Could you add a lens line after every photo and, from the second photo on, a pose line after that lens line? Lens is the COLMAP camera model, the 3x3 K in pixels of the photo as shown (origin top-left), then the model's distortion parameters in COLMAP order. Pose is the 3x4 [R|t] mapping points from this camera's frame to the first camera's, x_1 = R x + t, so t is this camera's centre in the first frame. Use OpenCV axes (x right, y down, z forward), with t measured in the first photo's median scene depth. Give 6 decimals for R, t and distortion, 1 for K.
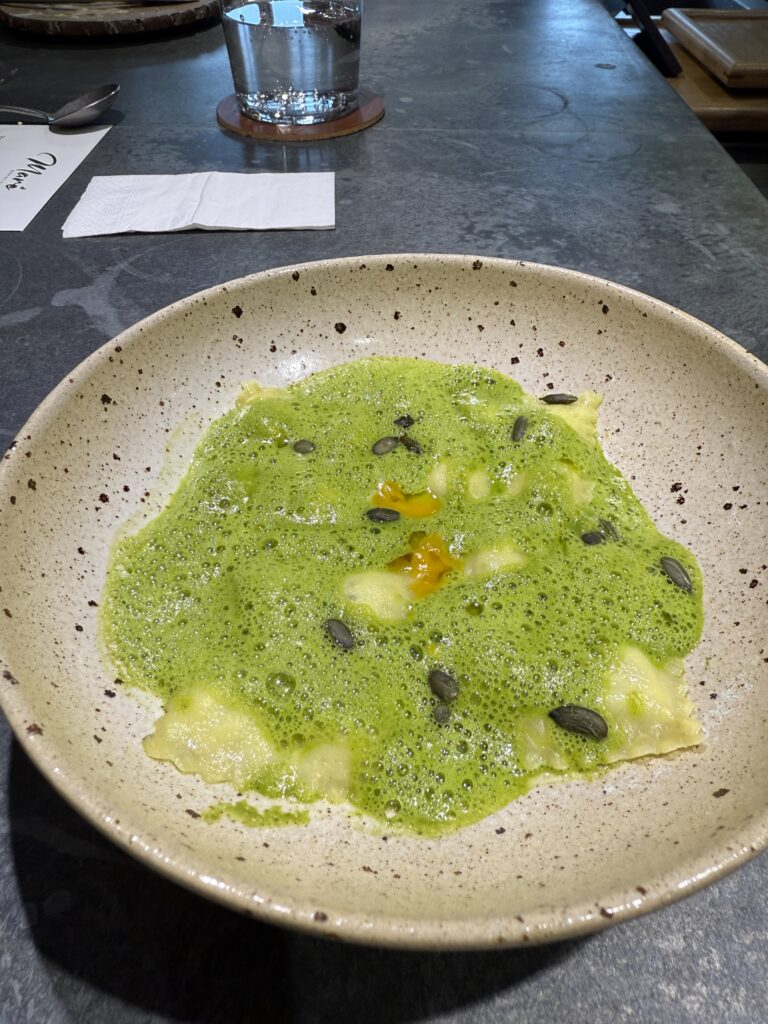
lens RADIAL K [[719.0, 0, 383.7], [0, 719.0, 512.0], [0, 0, 1]] dist [-0.004953, -0.001003]
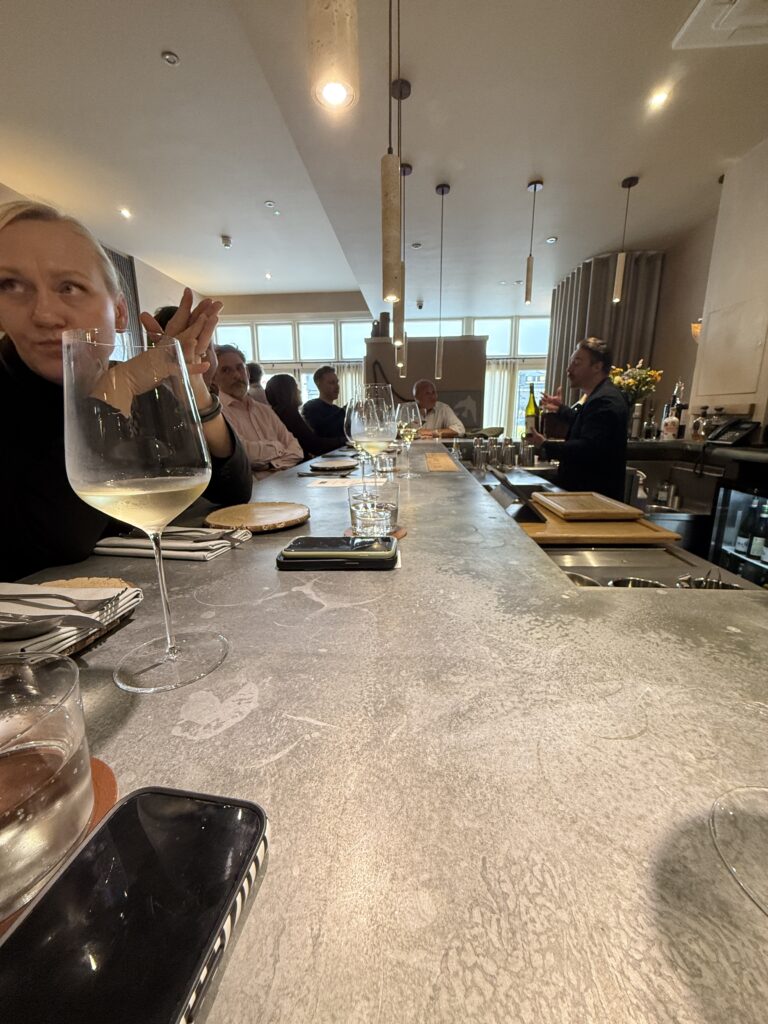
lens RADIAL K [[411.3, 0, 384.0], [0, 411.3, 510.6], [0, 0, 1]] dist [0.000008, 0.000000]
pose [[0.998809, -0.007296, -0.048245, -0.013136], [-0.020026, 0.840345, -0.541681, 0.248037], [0.044495, 0.542002, 0.839198, -0.406526]]
